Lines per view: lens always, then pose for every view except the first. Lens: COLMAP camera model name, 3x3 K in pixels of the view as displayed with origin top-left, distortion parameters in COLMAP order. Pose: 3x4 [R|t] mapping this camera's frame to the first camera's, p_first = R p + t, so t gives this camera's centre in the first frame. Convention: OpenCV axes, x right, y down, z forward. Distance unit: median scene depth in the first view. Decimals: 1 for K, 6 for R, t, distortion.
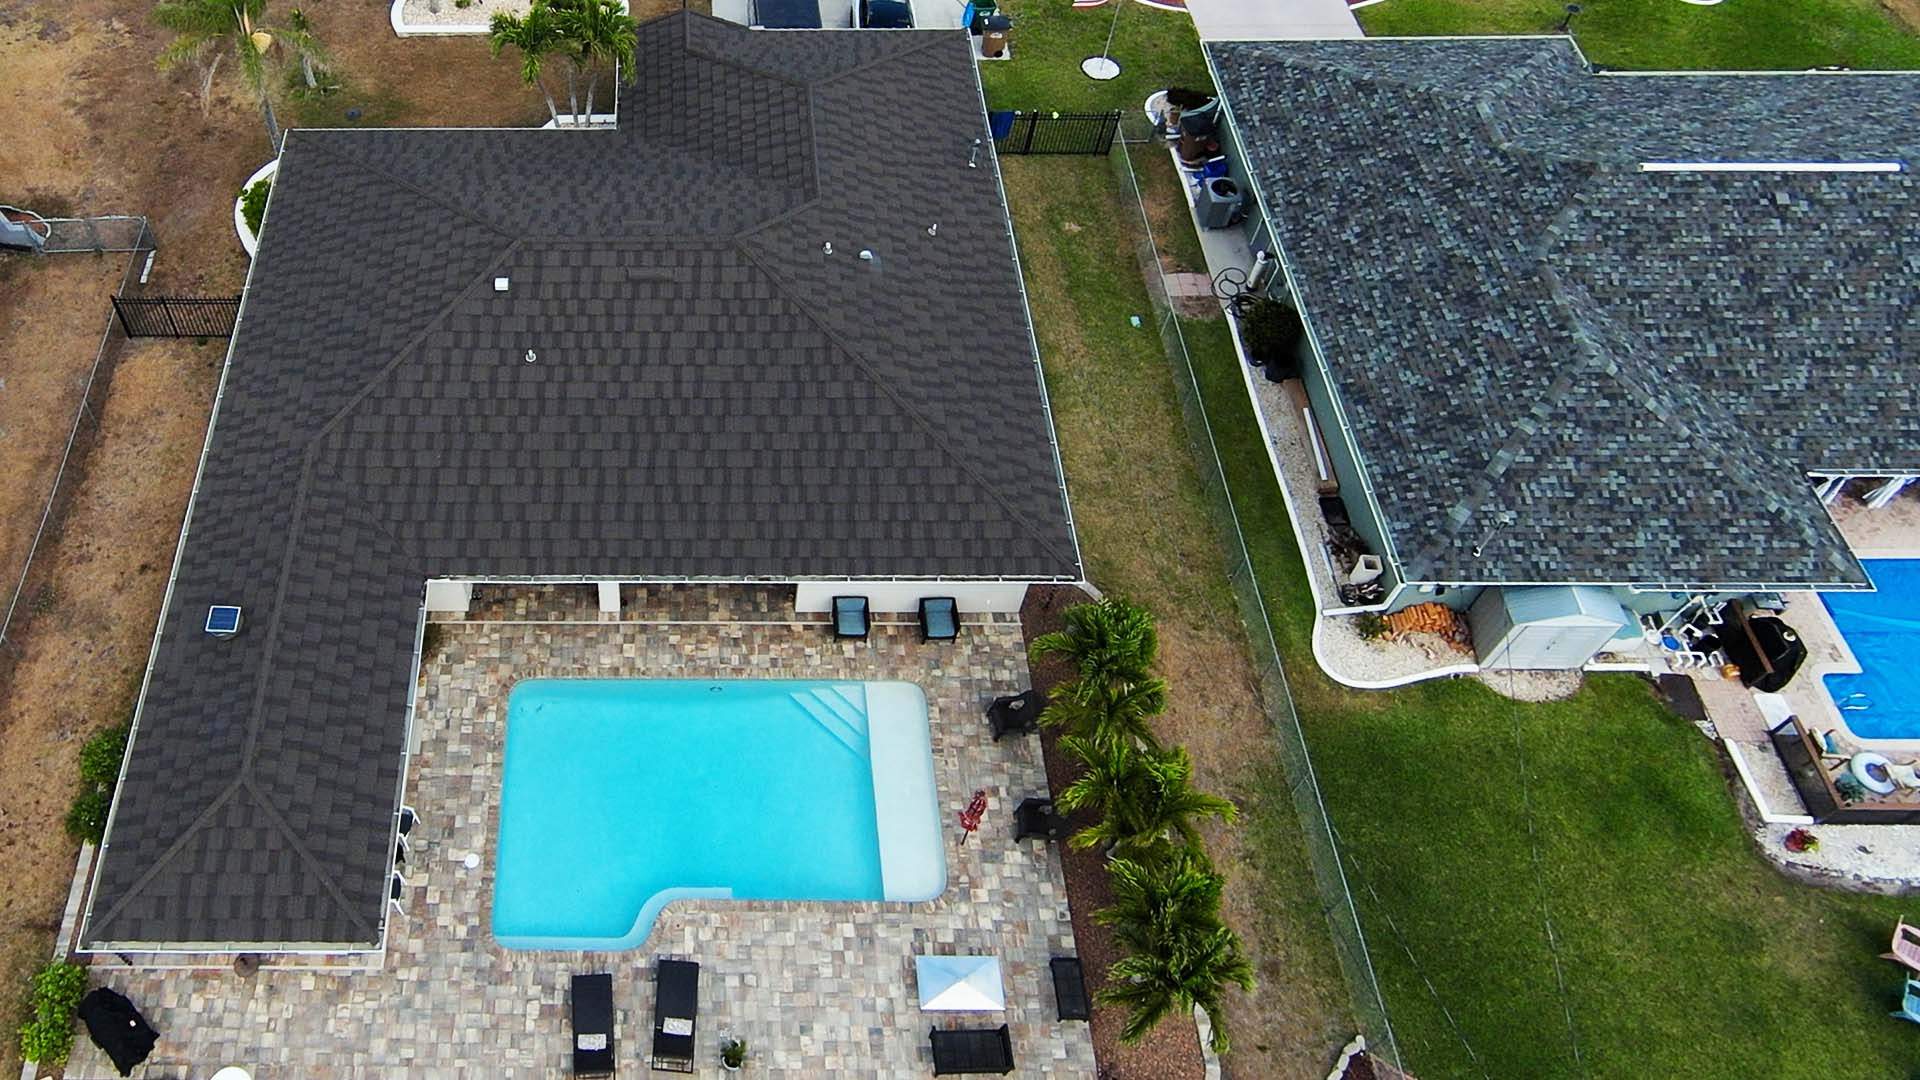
lens RADIAL K [[1415.2, 0, 751.5], [0, 1415.2, 540.1], [0, 0, 1]] dist [-0.000009, -0.001214]
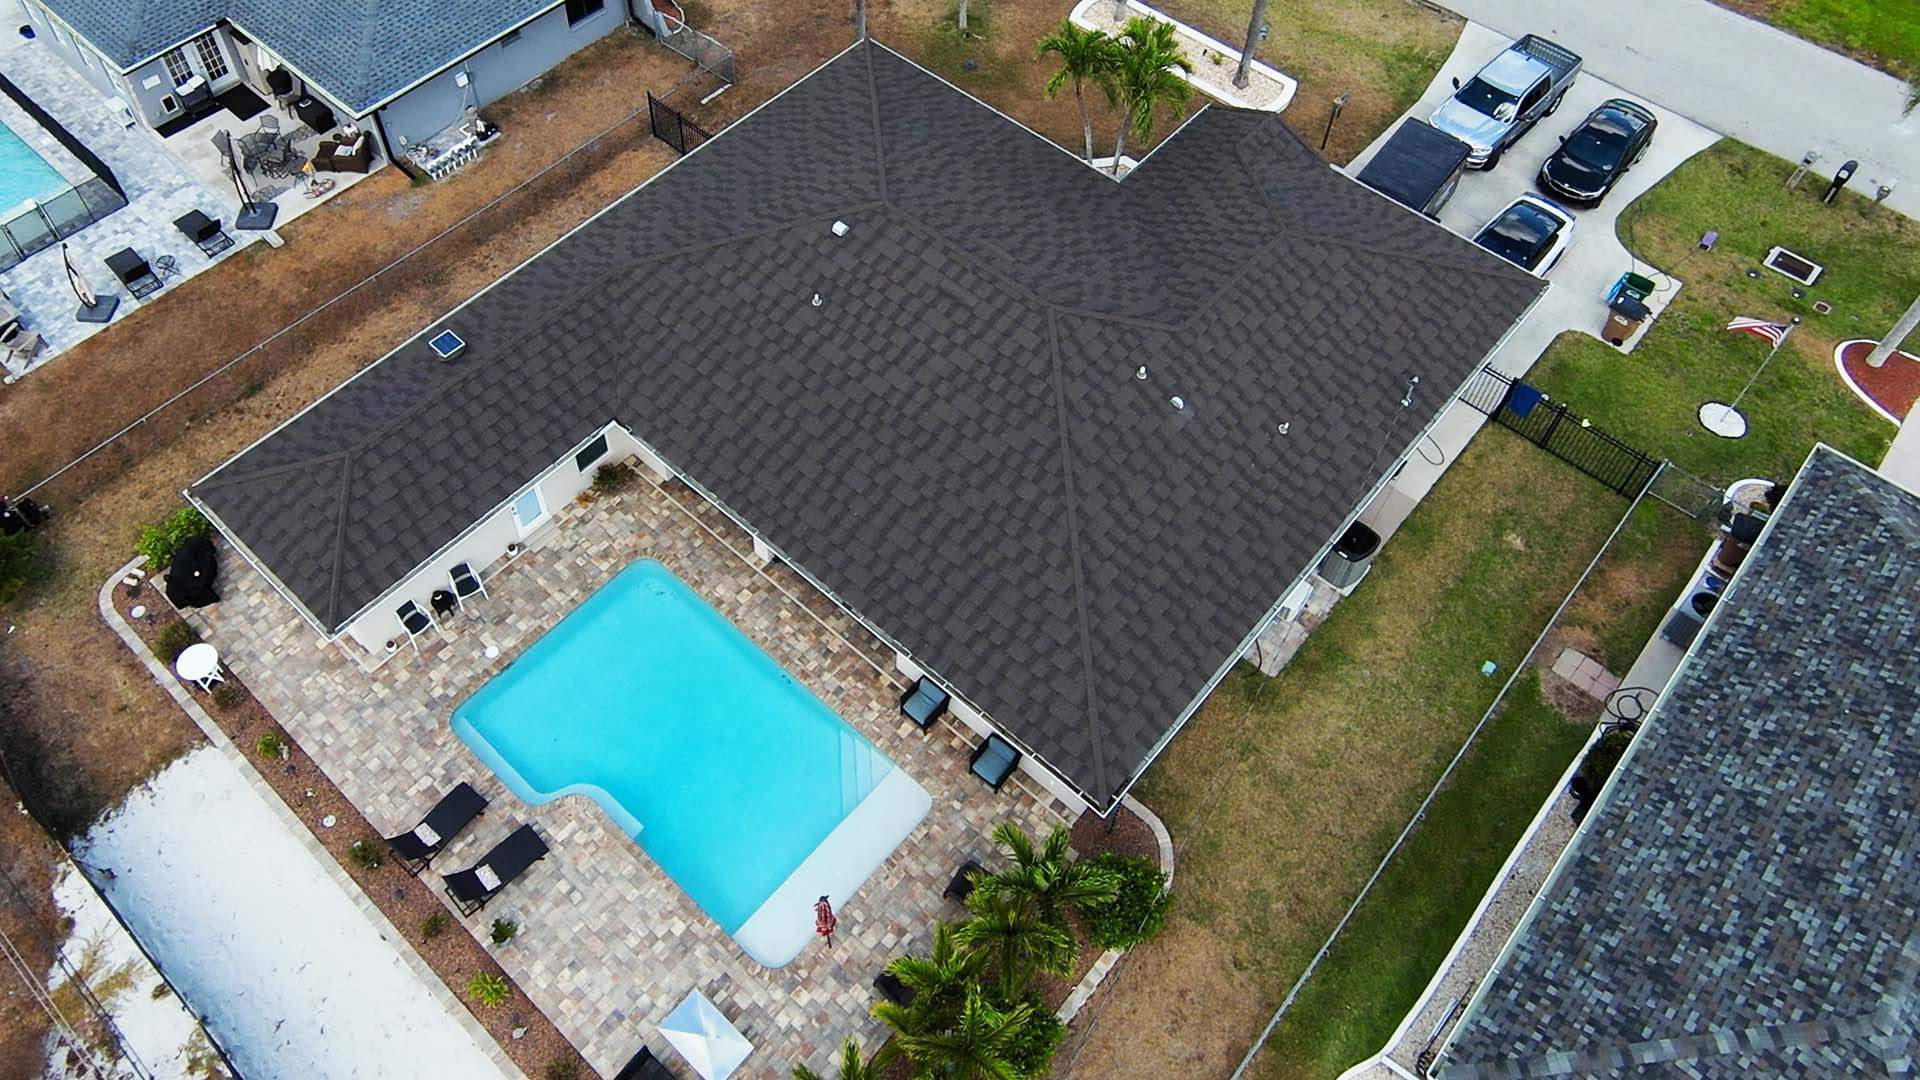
lens RADIAL K [[1415.2, 0, 751.5], [0, 1415.2, 540.1], [0, 0, 1]] dist [-0.000009, -0.001214]
pose [[0.717270, 0.571318, -0.398897, 0.309813], [-0.572634, 0.809485, 0.129709, -0.092778], [0.397006, 0.135386, 0.907776, 0.071416]]
